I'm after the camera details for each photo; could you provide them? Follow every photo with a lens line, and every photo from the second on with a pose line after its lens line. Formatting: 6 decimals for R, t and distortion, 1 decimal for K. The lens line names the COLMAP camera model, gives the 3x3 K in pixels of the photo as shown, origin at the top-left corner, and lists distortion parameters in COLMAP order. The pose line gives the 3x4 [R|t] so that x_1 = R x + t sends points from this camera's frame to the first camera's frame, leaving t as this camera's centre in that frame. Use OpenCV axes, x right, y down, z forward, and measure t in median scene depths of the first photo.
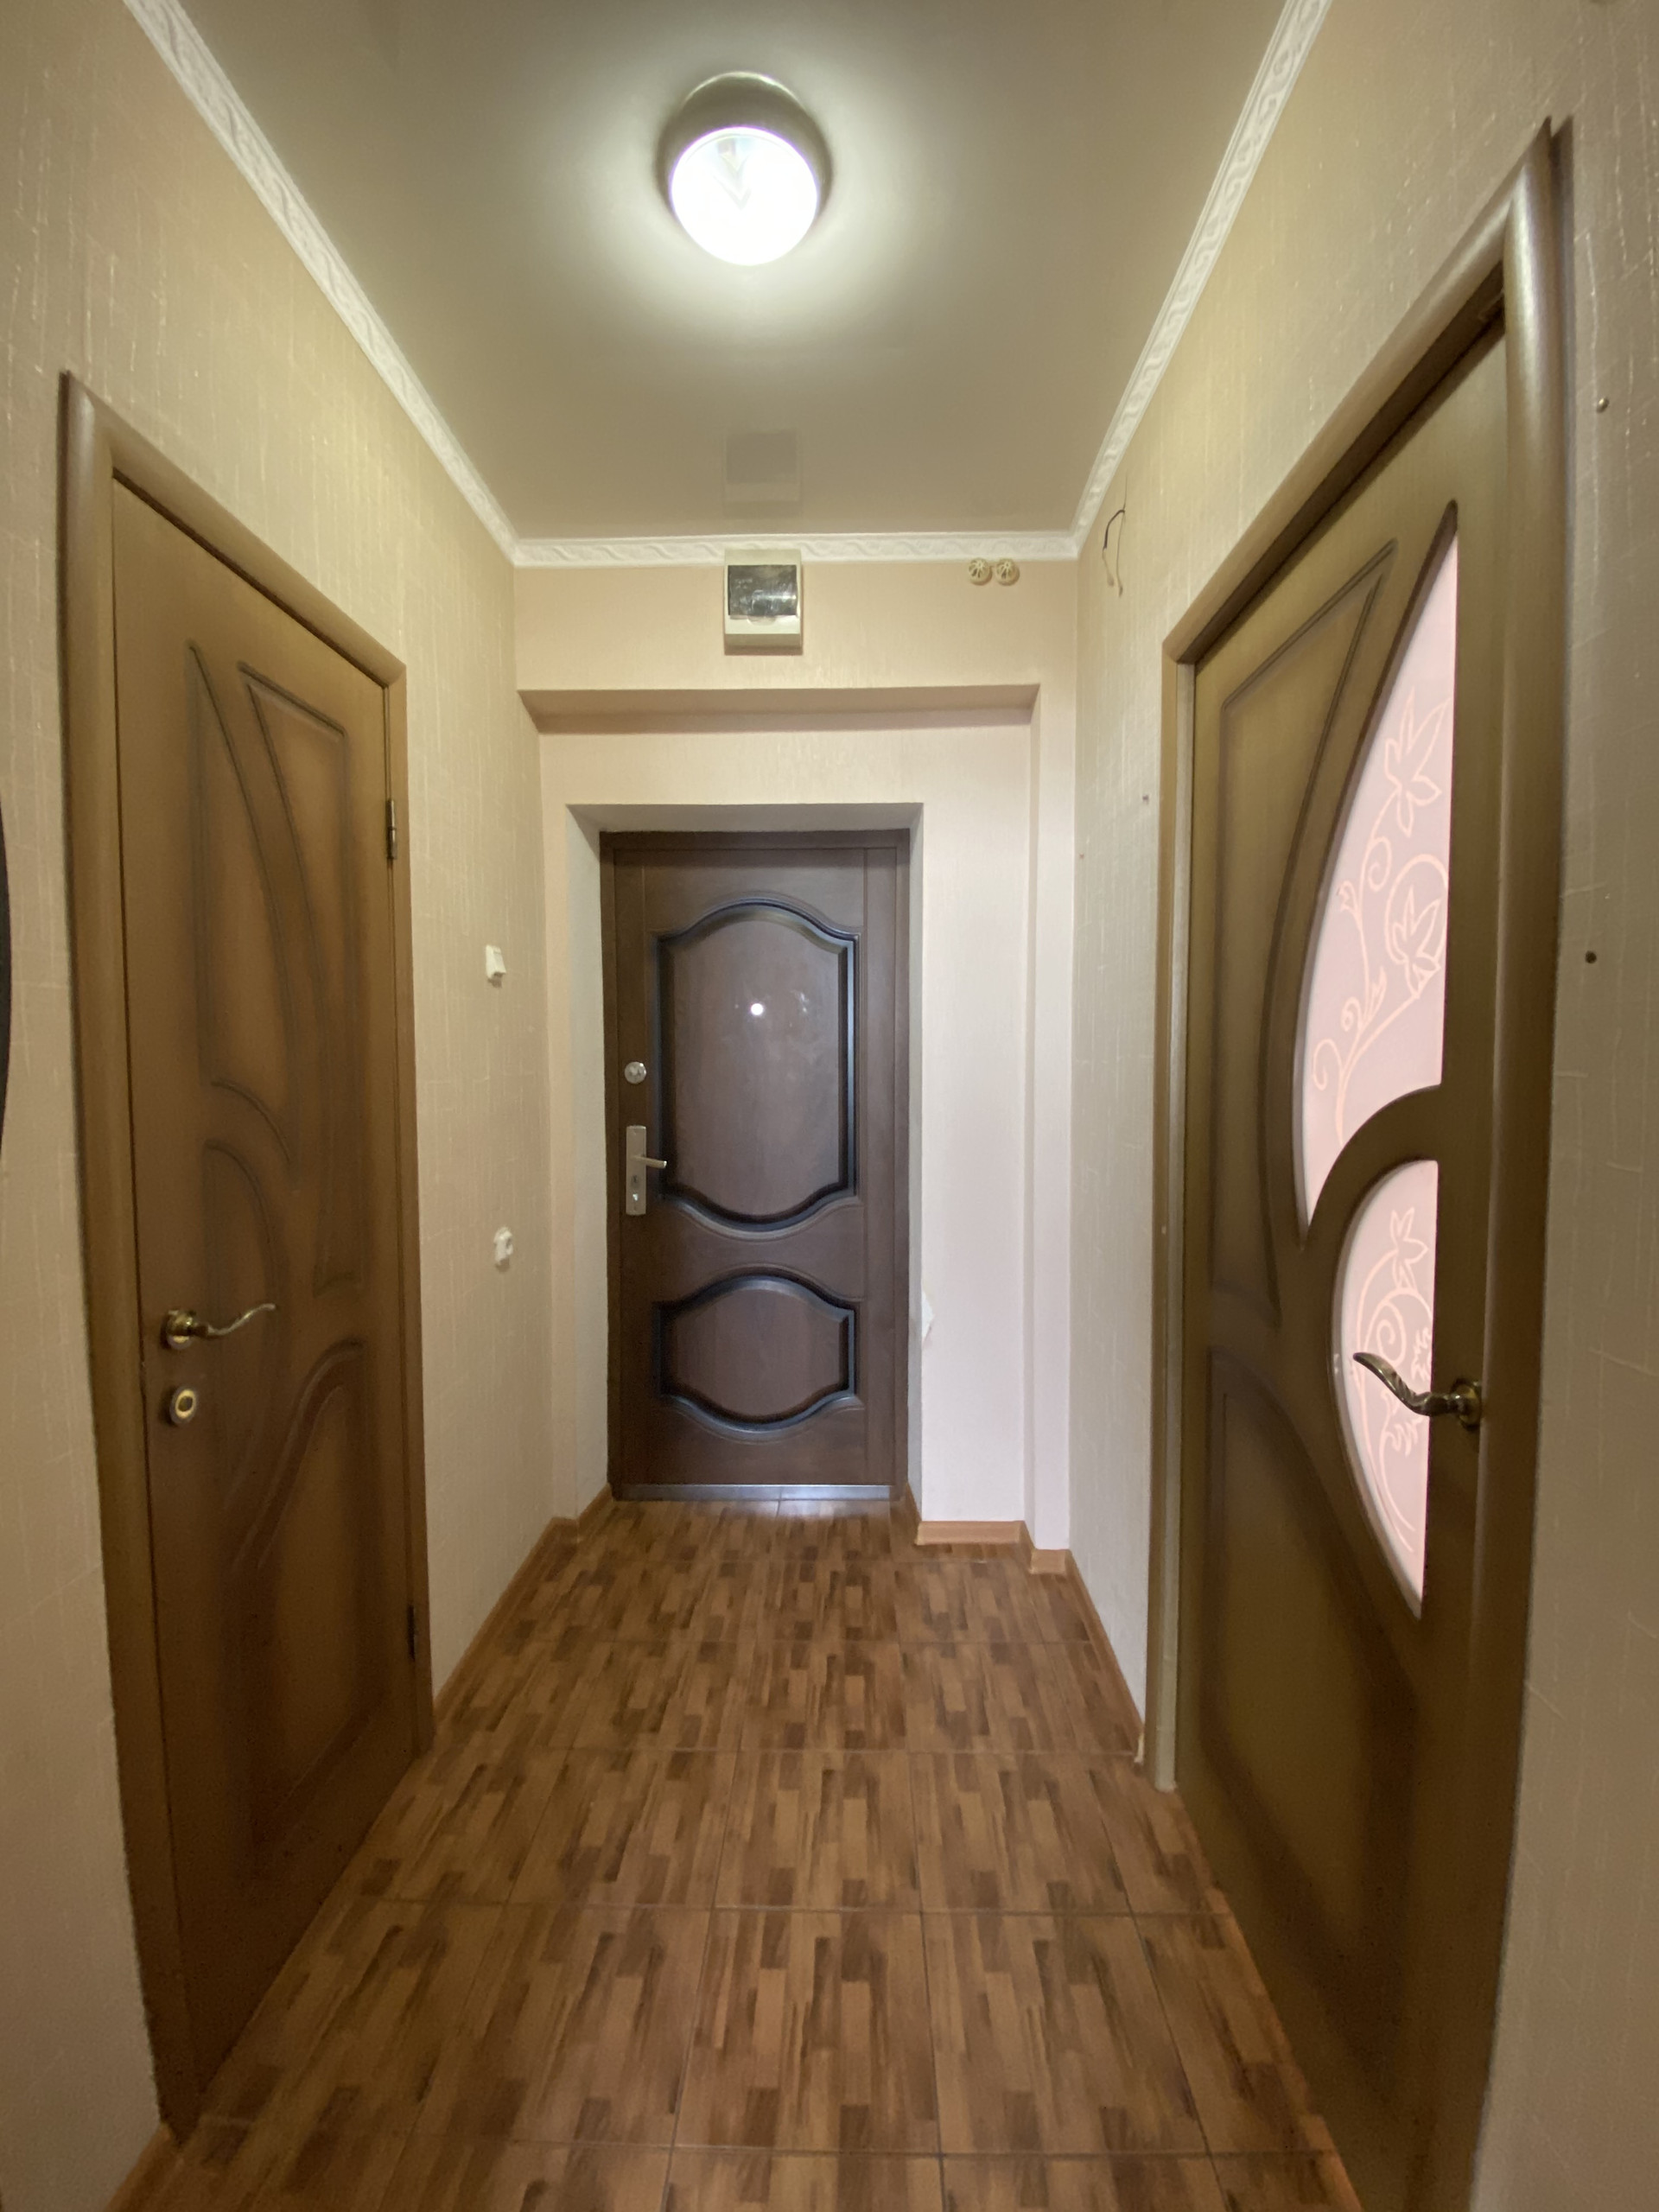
lens RADIAL K [[912.0, 0, 829.5], [0, 912.0, 1106.0], [0, 0, 1]] dist [0.052613, -0.033303]
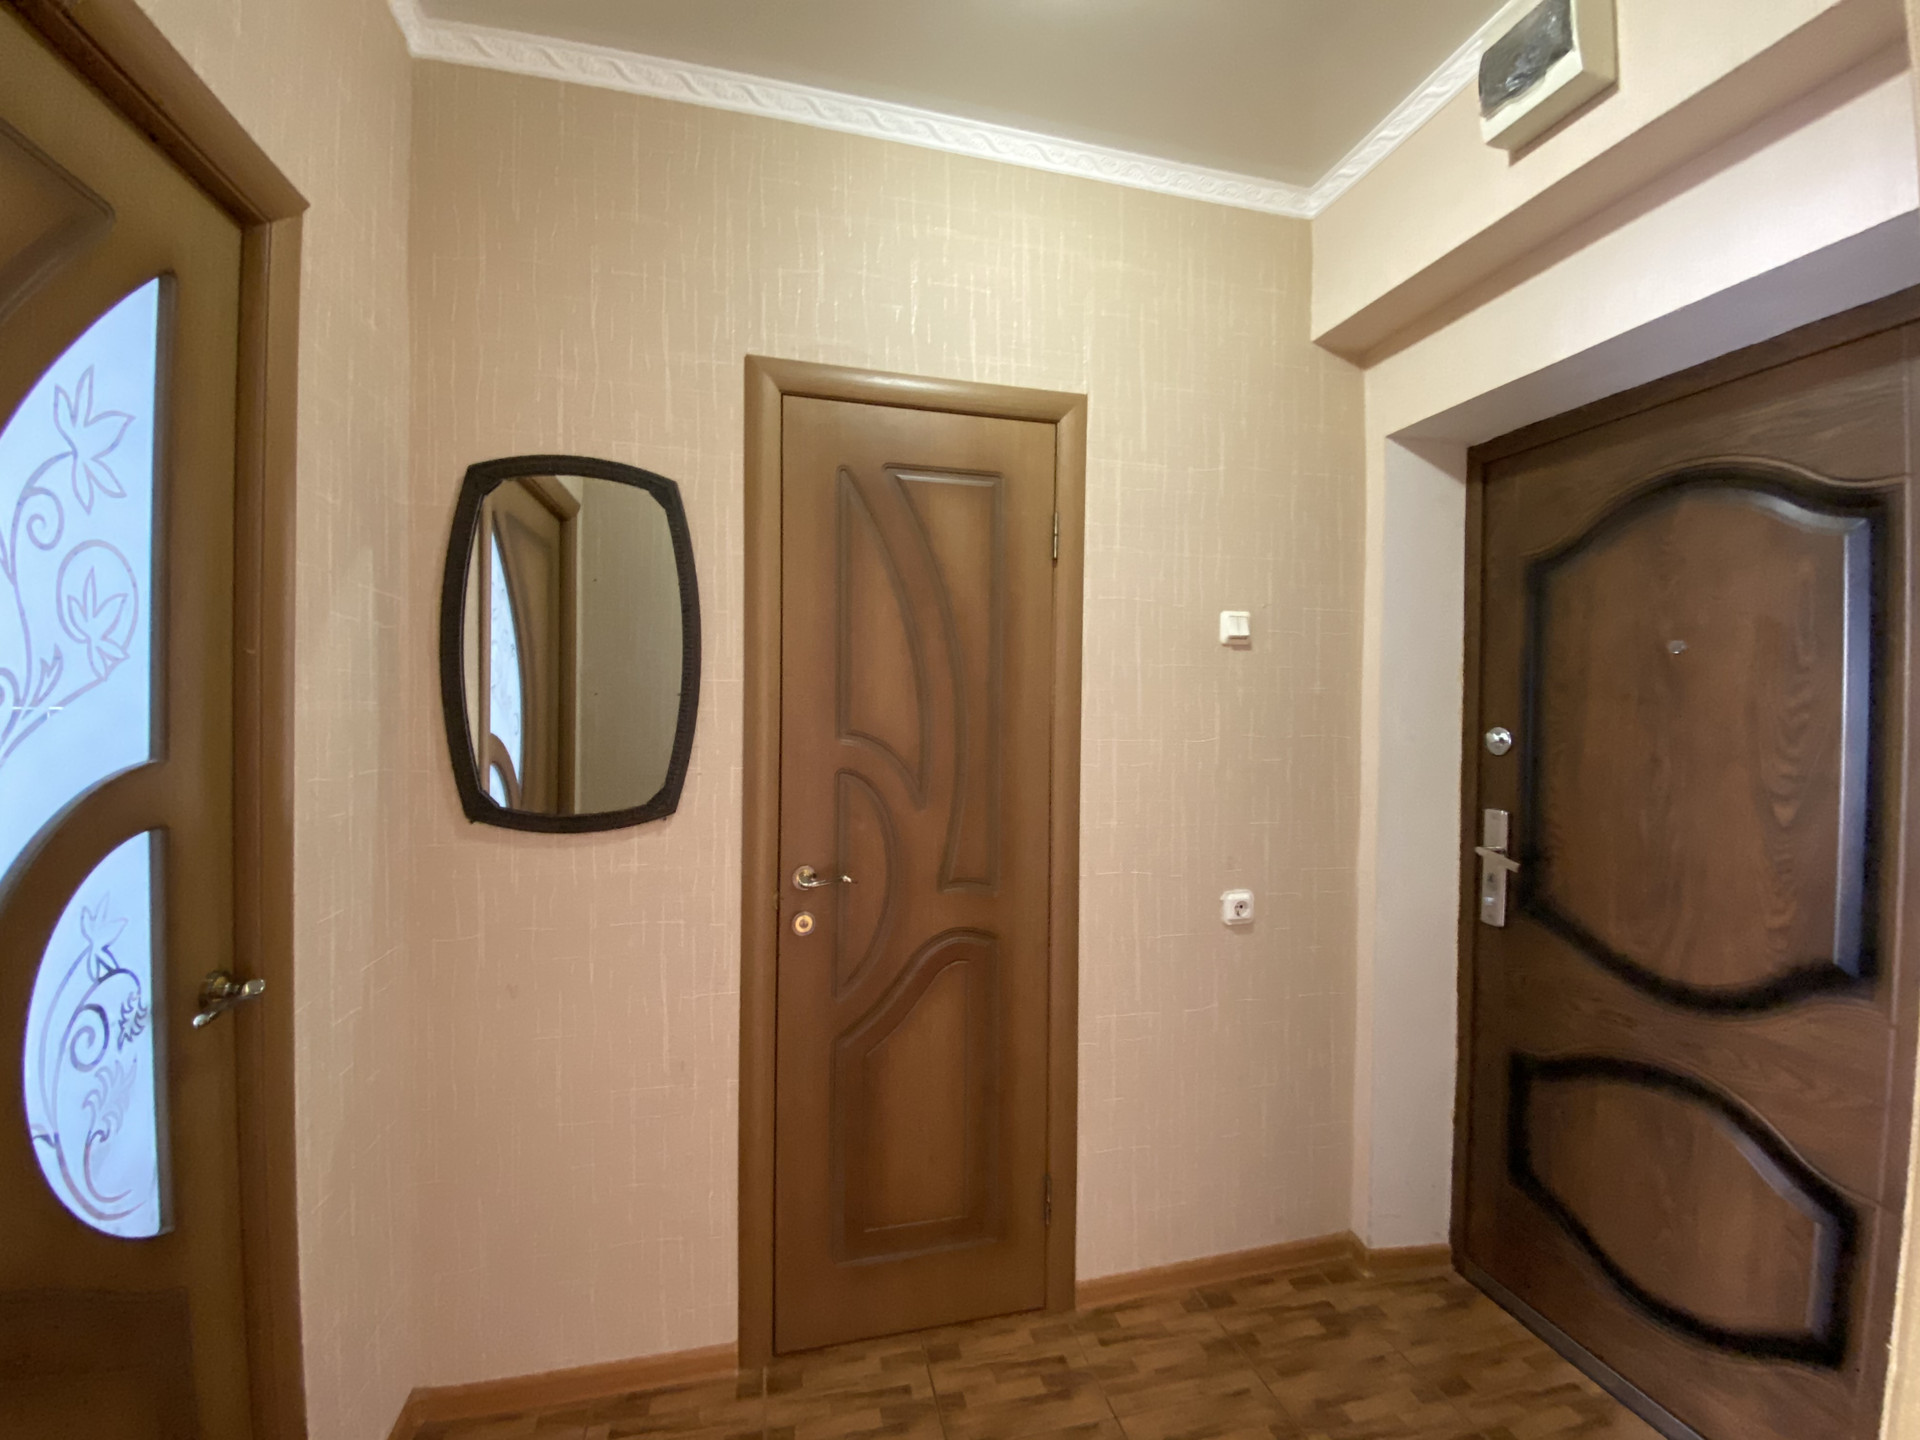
lens RADIAL K [[791.6, 0, 960.0], [0, 791.6, 720.0], [0, 0, 1]] dist [0.052613, -0.033303]
pose [[0.270814, 0.019352, -0.962437, 0.398005], [-0.060480, 0.998165, 0.003052, -0.035061], [0.960730, 0.057382, 0.271487, 0.455882]]
